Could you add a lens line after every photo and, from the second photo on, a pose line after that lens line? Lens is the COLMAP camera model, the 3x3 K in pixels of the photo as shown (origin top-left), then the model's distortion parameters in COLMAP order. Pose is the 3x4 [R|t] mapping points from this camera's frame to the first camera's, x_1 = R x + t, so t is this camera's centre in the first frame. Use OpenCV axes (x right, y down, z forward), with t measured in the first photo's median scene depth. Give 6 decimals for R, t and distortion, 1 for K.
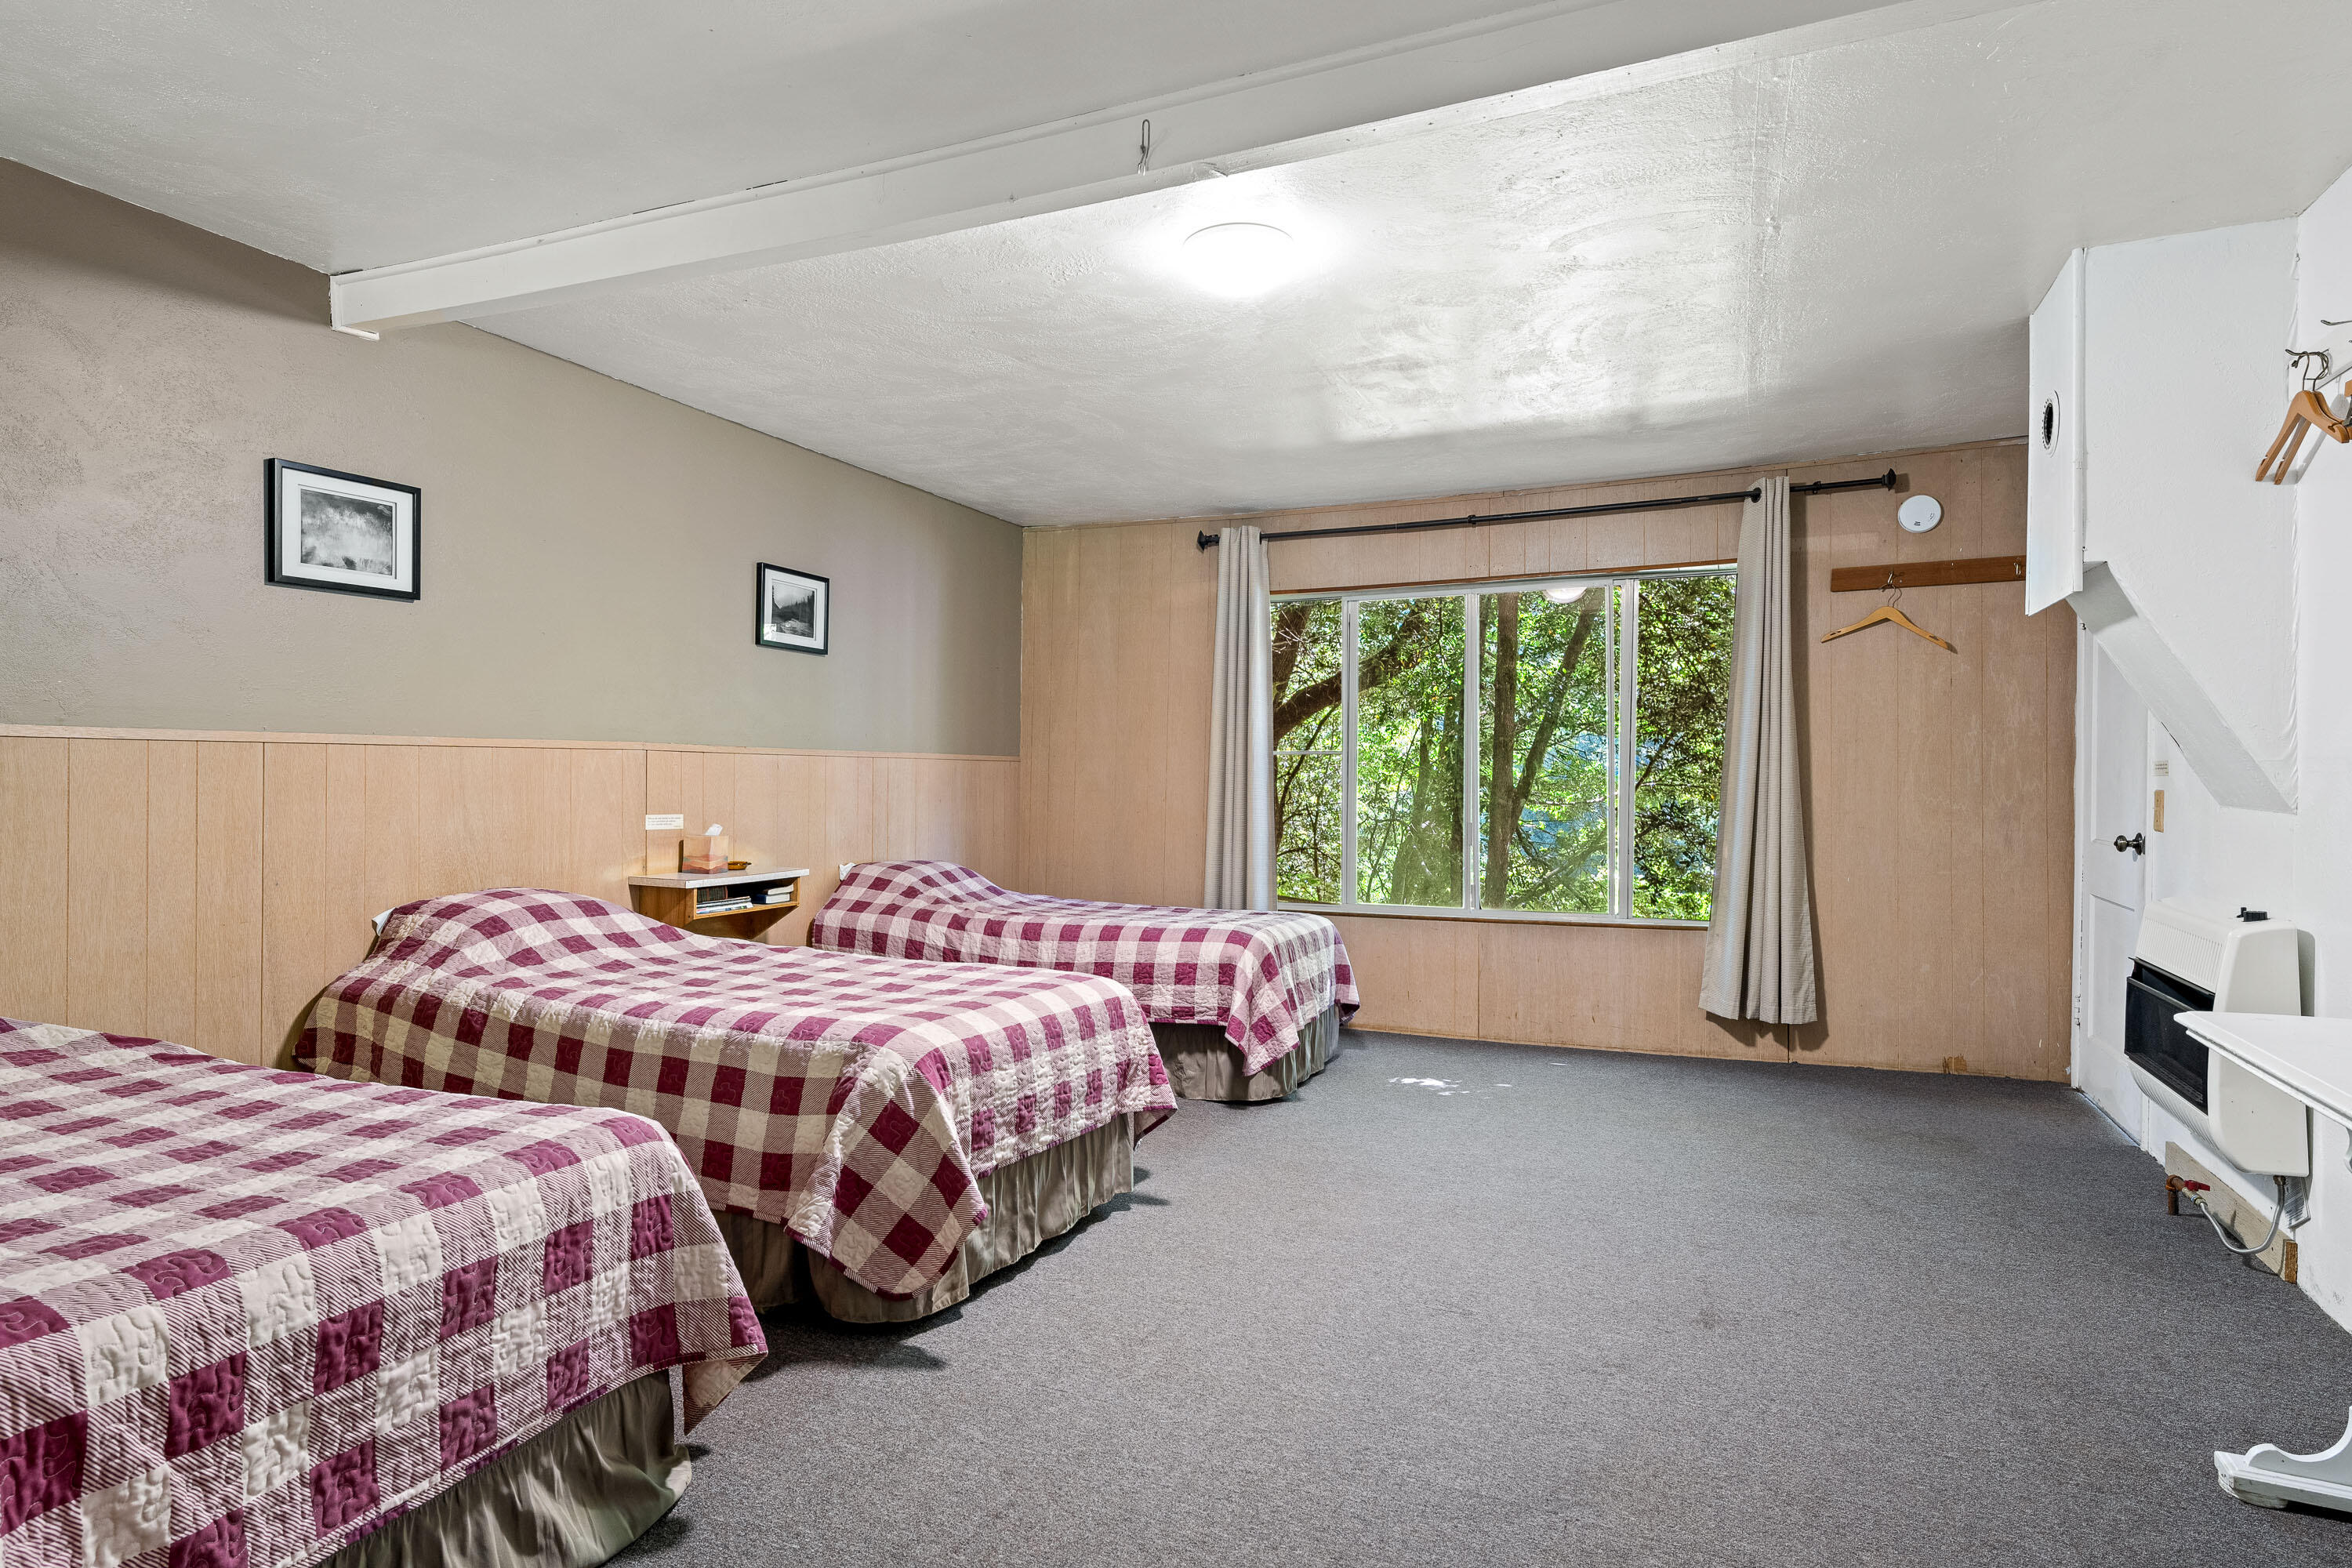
lens RADIAL K [[1255.8, 0, 1178.9], [0, 1255.8, 791.0], [0, 0, 1]] dist [0.006319, 0.000425]
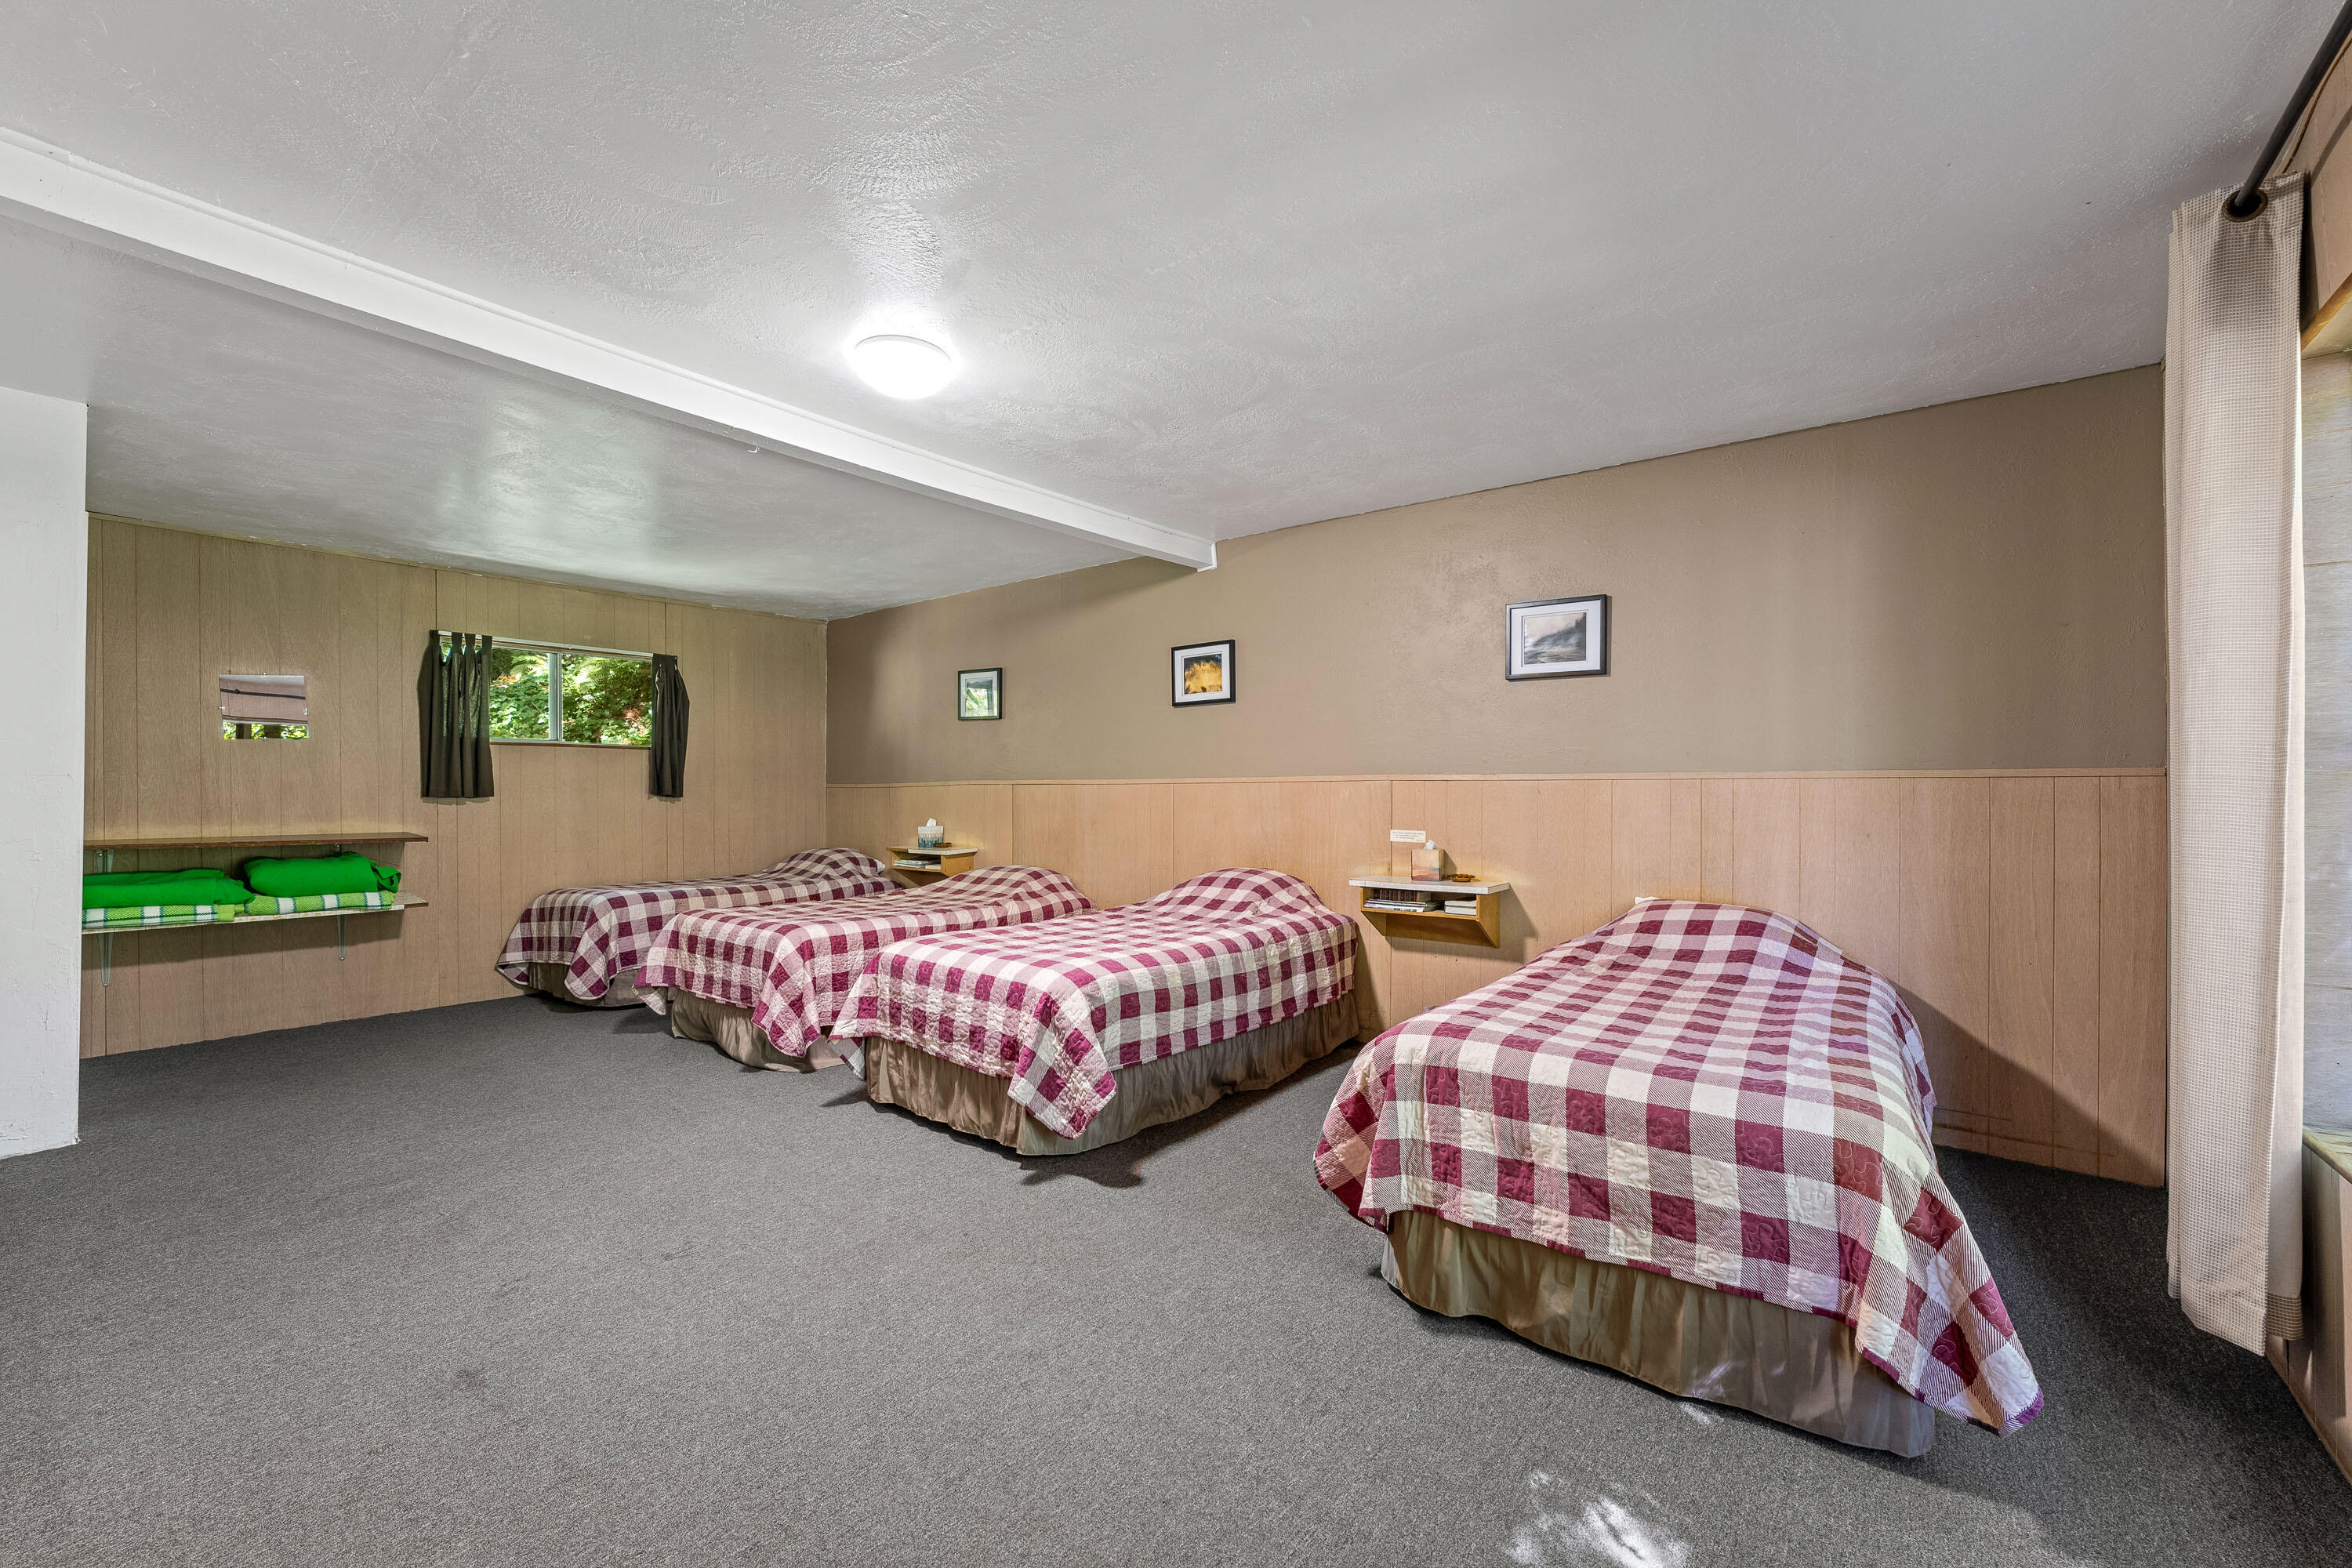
lens RADIAL K [[959.2, 0, 1175.7], [0, 959.2, 781.5], [0, 0, 1]] dist [-0.018824, -0.000232]
pose [[-0.239274, -0.024864, -0.970634, 0.741244], [-0.015576, 0.999642, -0.021767, -0.007288], [0.970827, 0.009911, -0.239576, 1.261913]]
